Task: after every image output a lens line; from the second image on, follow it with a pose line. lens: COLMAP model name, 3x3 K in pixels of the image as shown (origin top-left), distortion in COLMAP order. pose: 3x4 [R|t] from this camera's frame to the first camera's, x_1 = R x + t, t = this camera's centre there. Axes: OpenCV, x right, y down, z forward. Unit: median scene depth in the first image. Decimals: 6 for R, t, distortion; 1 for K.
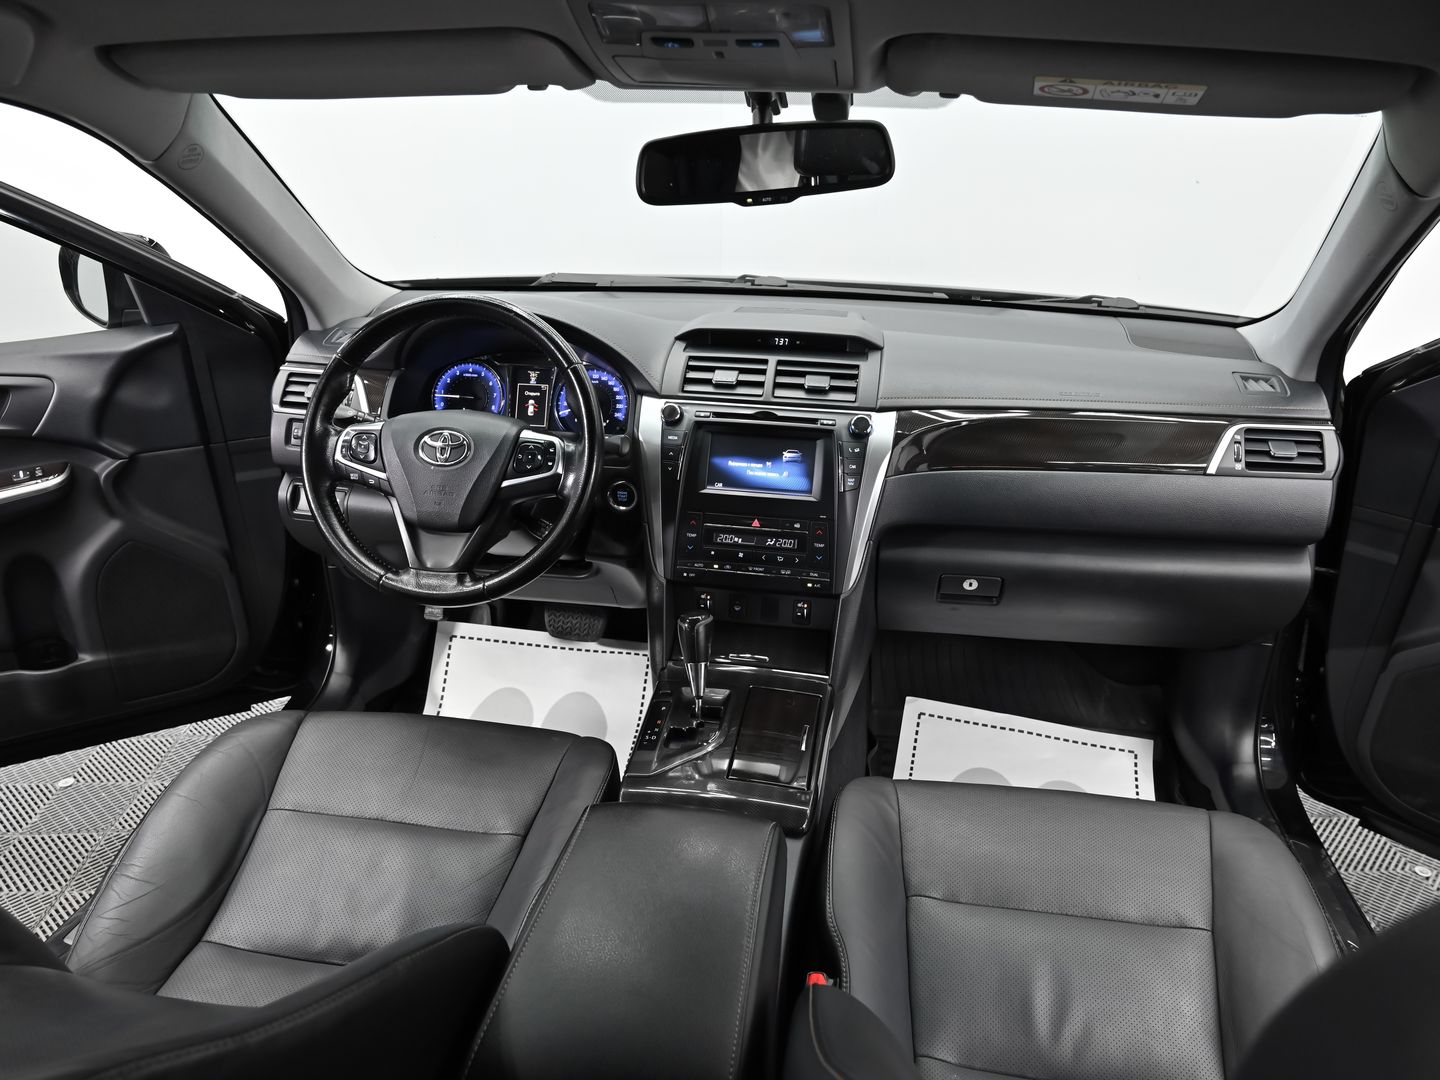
lens RADIAL K [[1088.3, 0, 724.4], [0, 1088.3, 532.5], [0, 0, 1]] dist [0.001590, 0.001823]
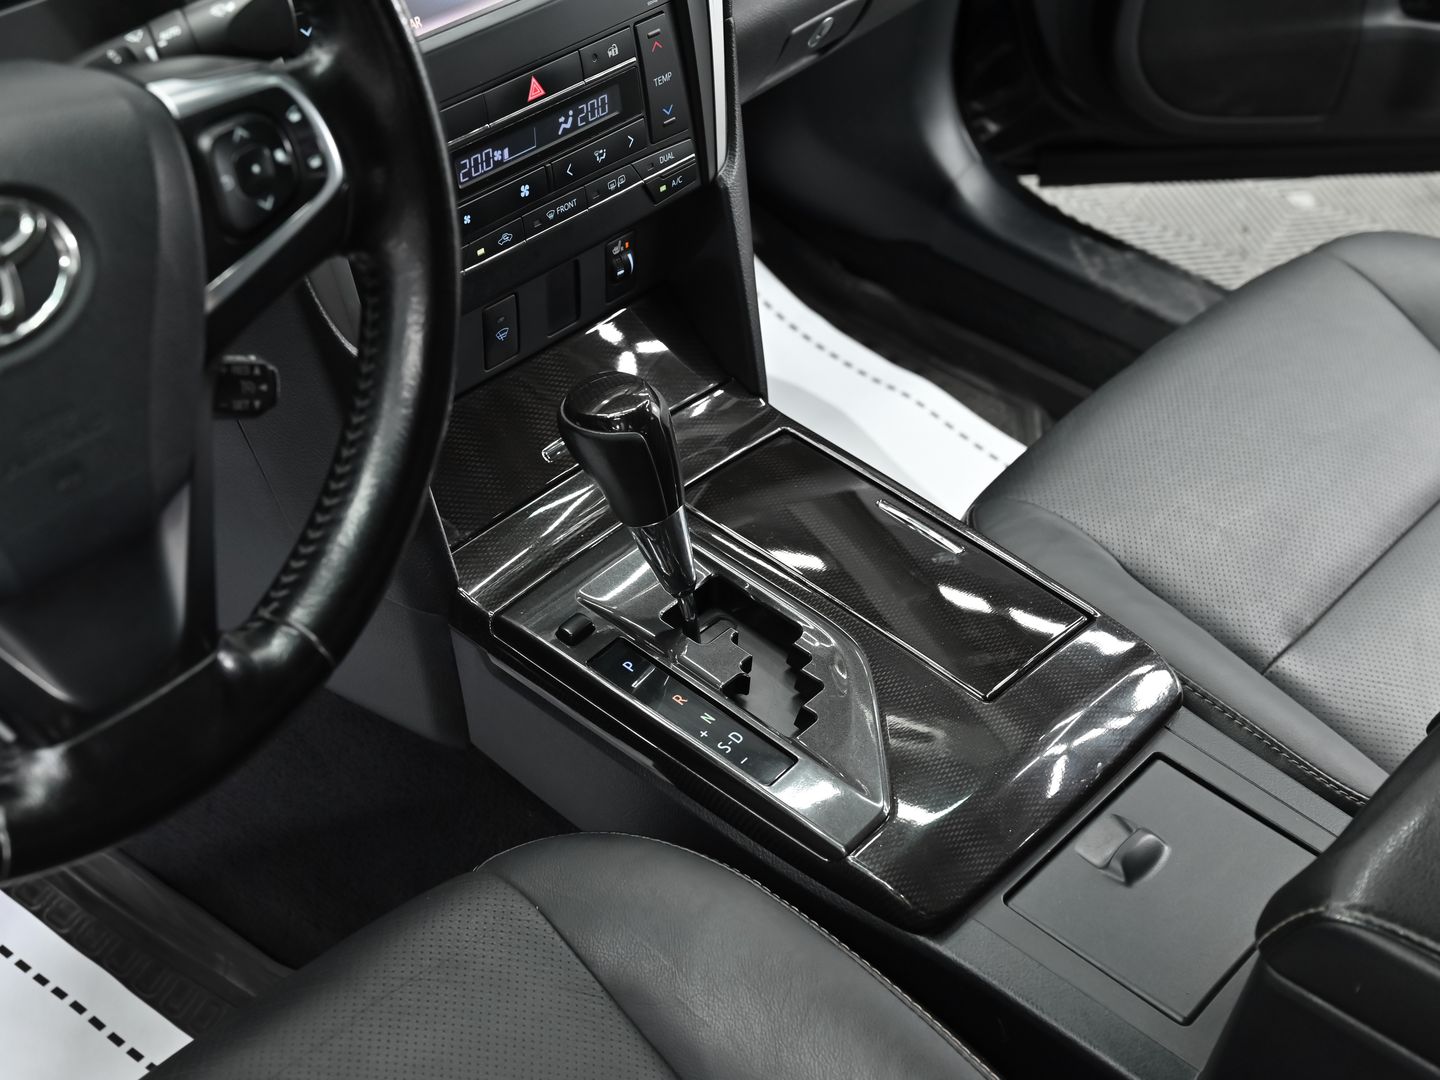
lens RADIAL K [[2336.9, 0, 711.2], [0, 2336.9, 548.0], [0, 0, 1]] dist [0.011509, 0.000000]
pose [[0.517782, -0.519006, 0.680099, -0.525916], [0.250502, 0.852095, 0.459547, -0.212635], [-0.818016, -0.067579, 0.571212, 0.506170]]
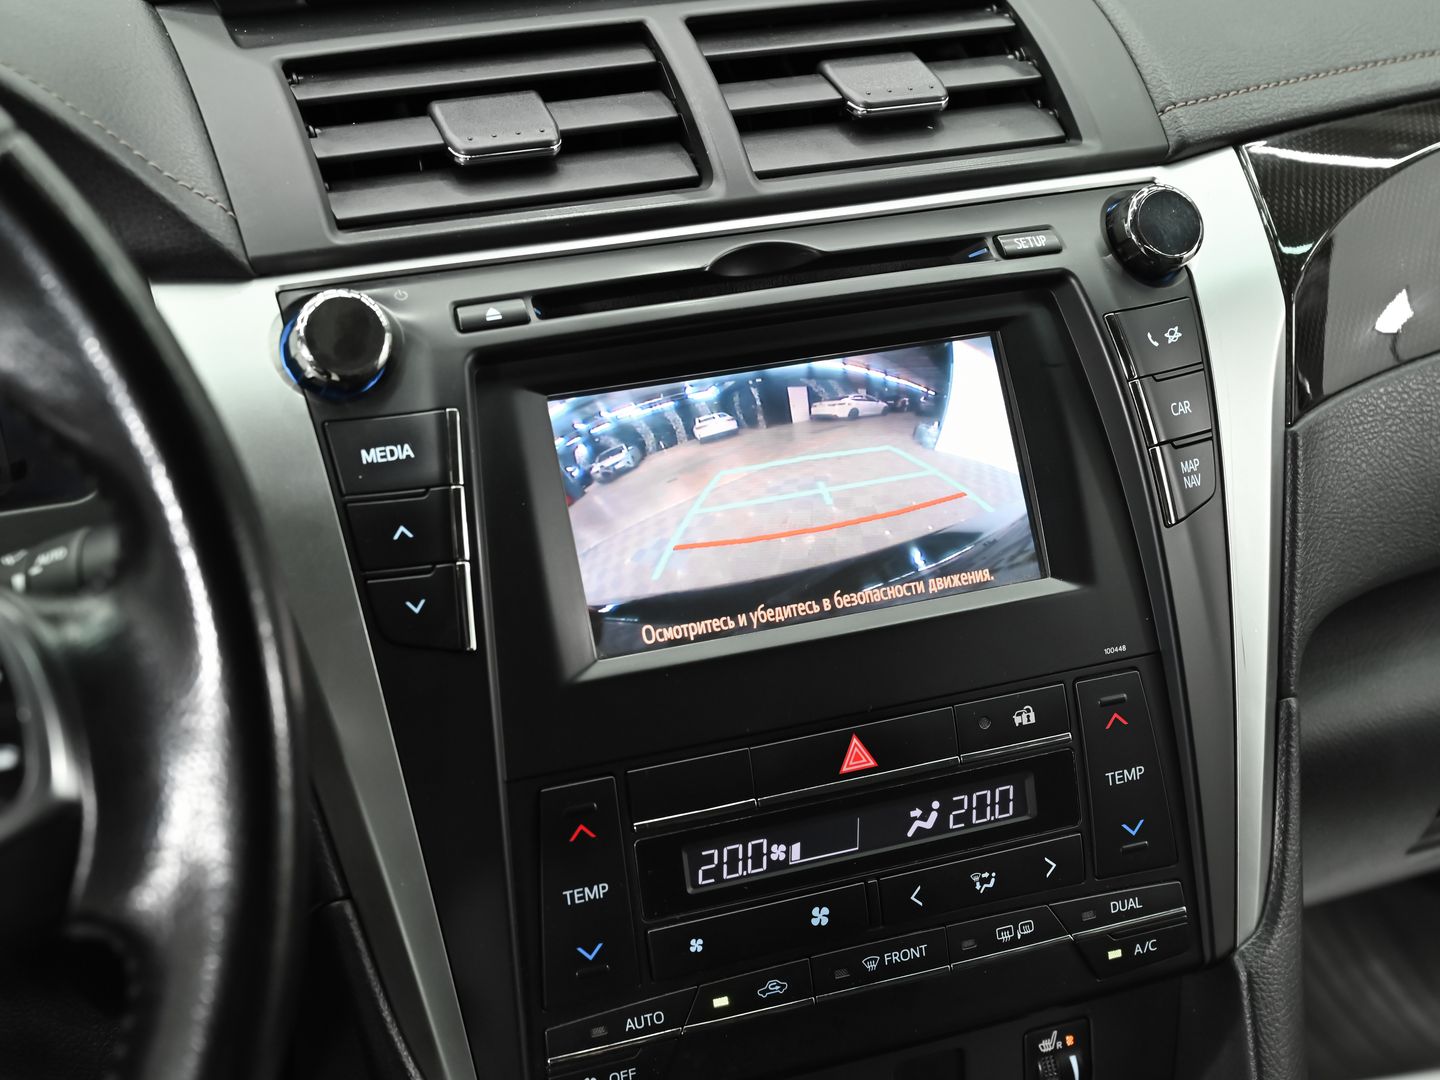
lens RADIAL K [[2546.5, 0, 731.7], [0, 2546.5, 535.2], [0, 0, 1]] dist [-0.047952, 0.000000]
pose [[0.853350, -0.227963, 0.468857, -0.216864], [0.230964, 0.971571, 0.052019, -0.082262], [-0.467386, 0.063899, 0.881741, 0.556198]]
